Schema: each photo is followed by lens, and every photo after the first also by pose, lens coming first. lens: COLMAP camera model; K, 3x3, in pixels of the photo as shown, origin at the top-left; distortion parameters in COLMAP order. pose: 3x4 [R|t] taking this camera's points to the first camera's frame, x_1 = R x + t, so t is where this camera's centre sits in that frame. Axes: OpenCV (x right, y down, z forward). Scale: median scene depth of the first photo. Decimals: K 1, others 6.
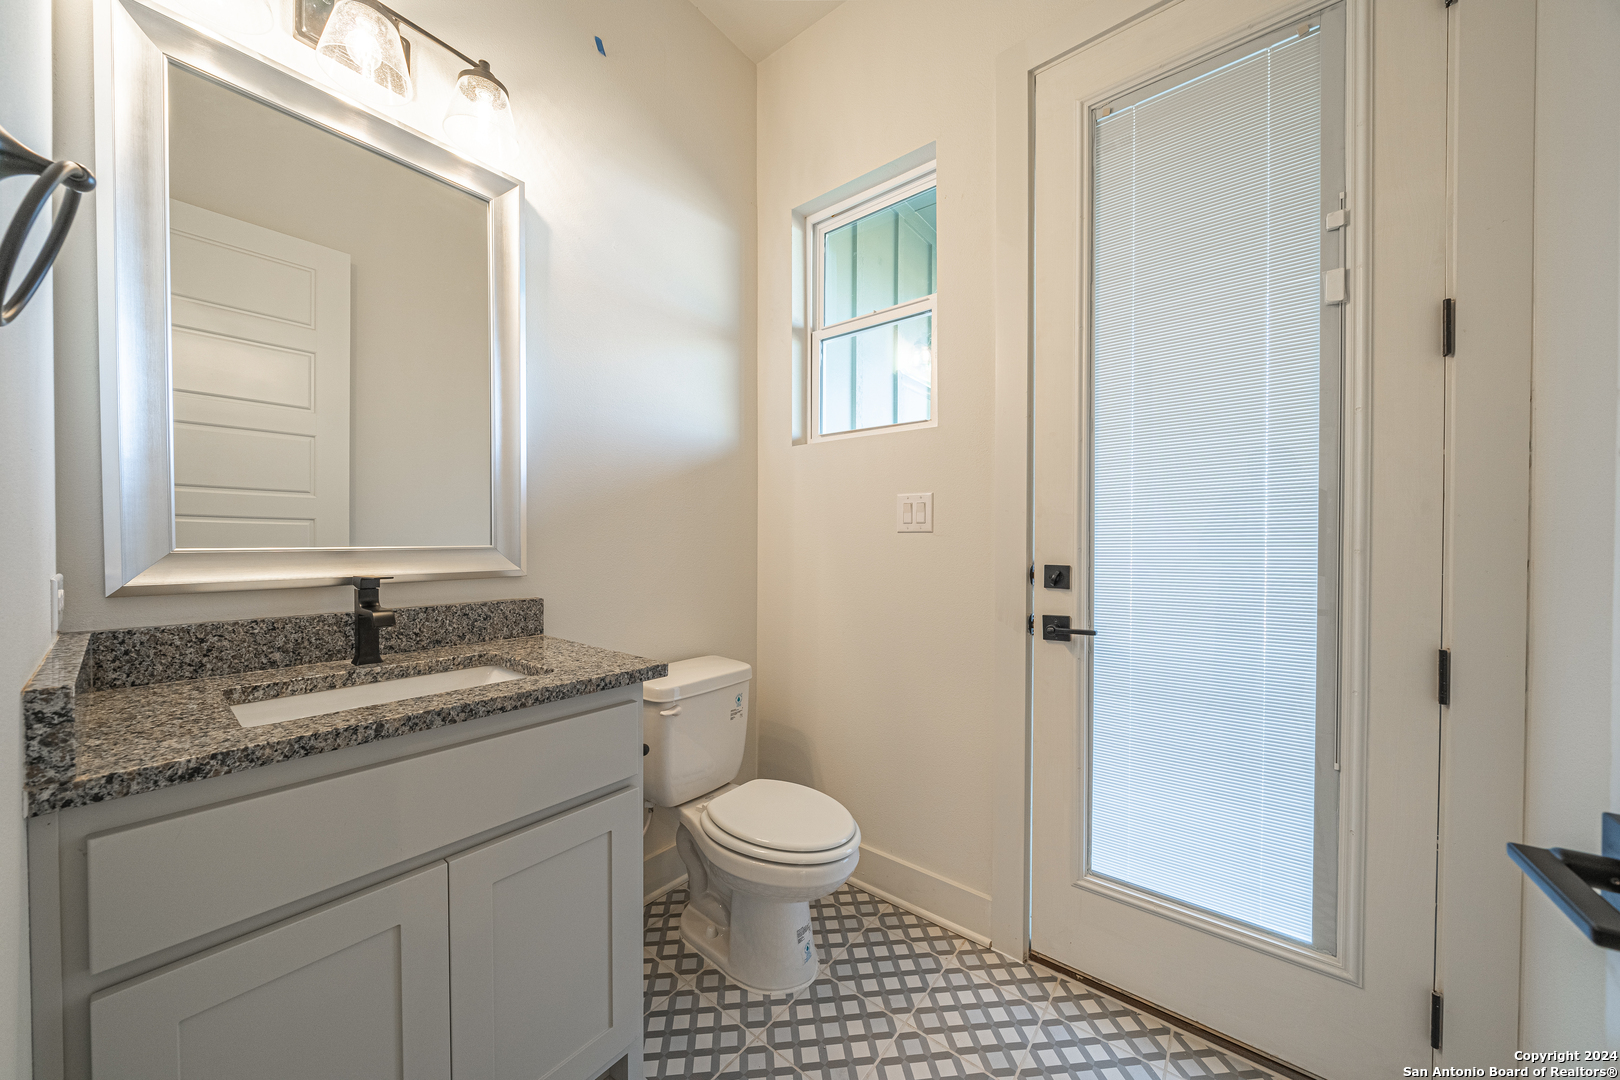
lens RADIAL K [[554.7, 0, 812.2], [0, 554.7, 547.9], [0, 0, 1]] dist [-0.004974, -0.000117]
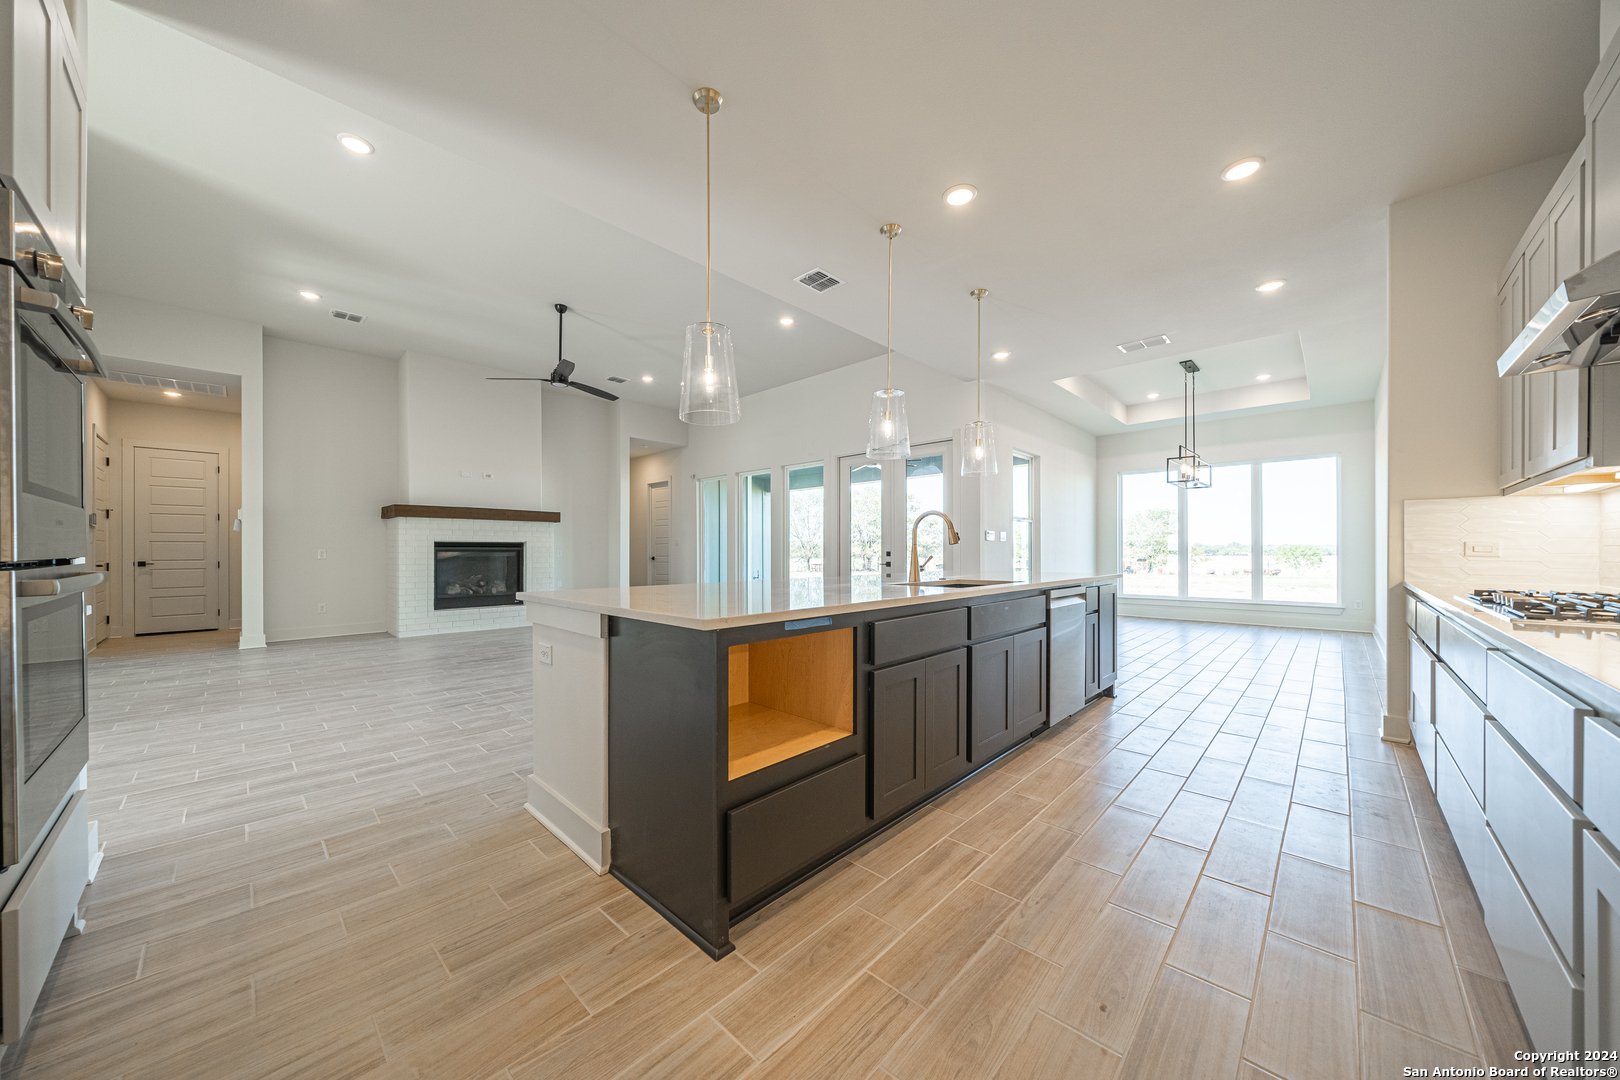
lens RADIAL K [[554.7, 0, 802.9], [0, 554.7, 546.0], [0, 0, 1]] dist [-0.004974, -0.000117]
pose [[0.997122, -0.009721, -0.075184, 0.064160], [0.007990, 0.999697, -0.023279, 0.092521], [0.075387, 0.022611, 0.996898, -3.898940]]
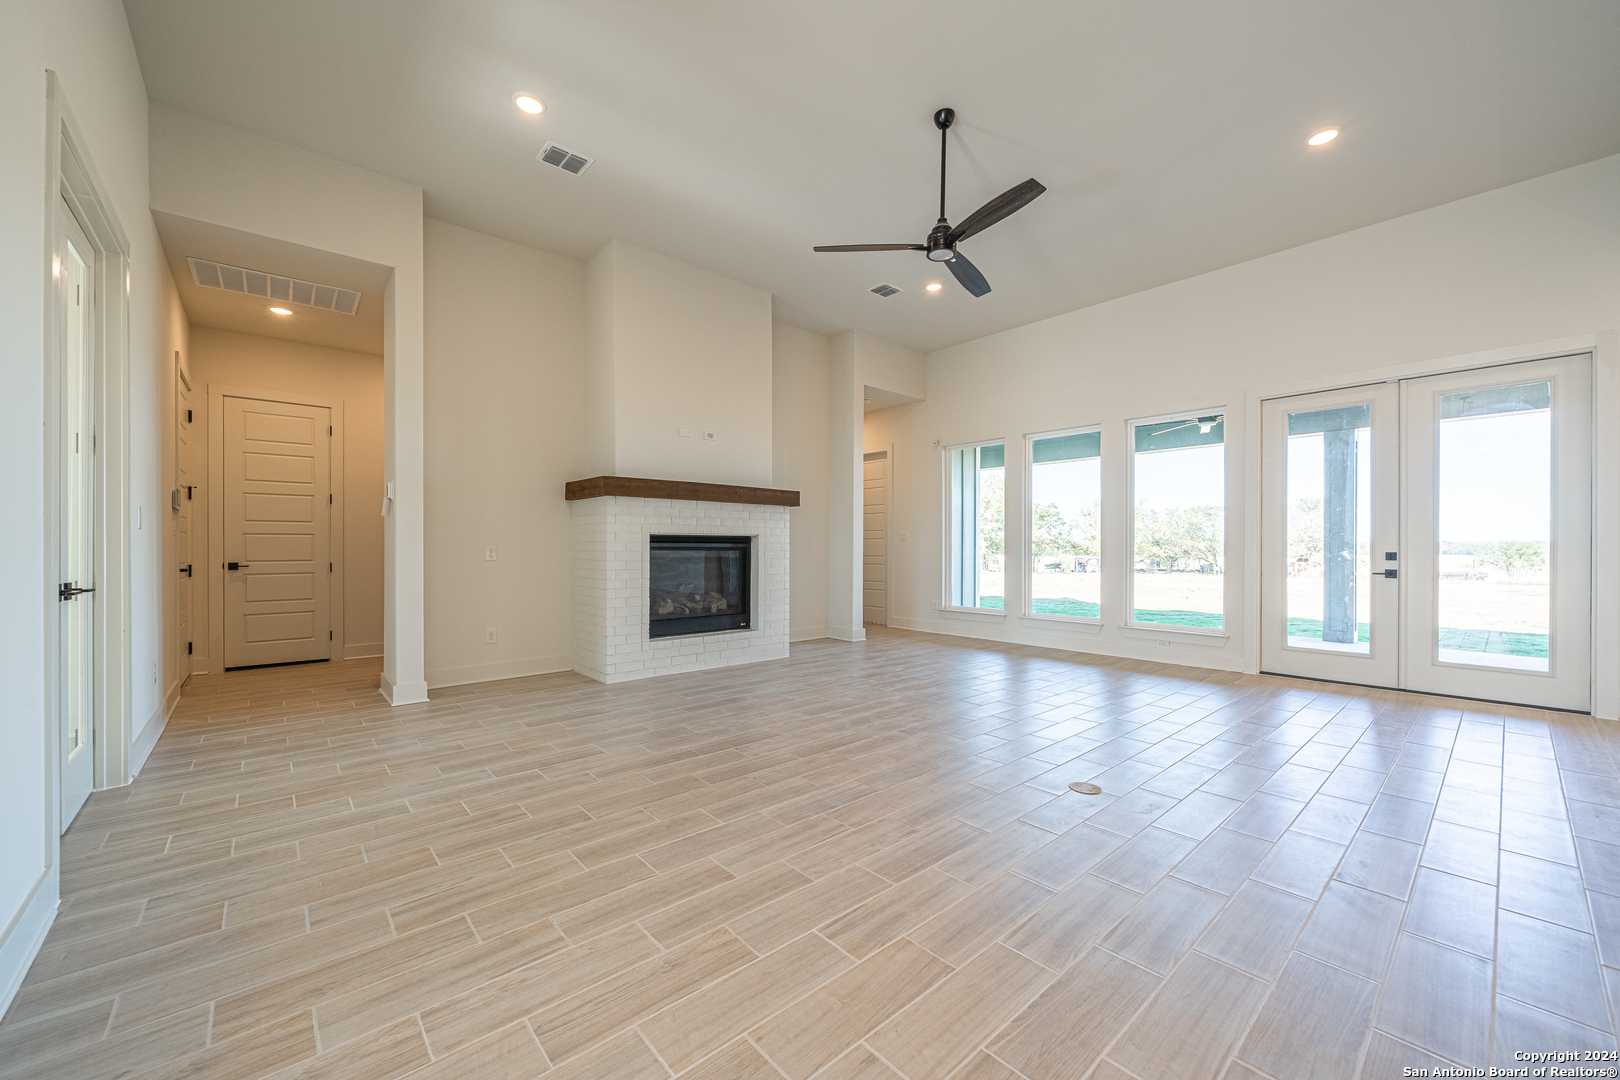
lens RADIAL K [[613.3, 0, 801.0], [0, 613.3, 545.1], [0, 0, 1]] dist [-0.002554, 0.000027]
pose [[0.986977, -0.006478, -0.160734, -2.076870], [0.003800, 0.999849, -0.016959, 0.039385], [0.160819, 0.016128, 0.986852, -2.637029]]
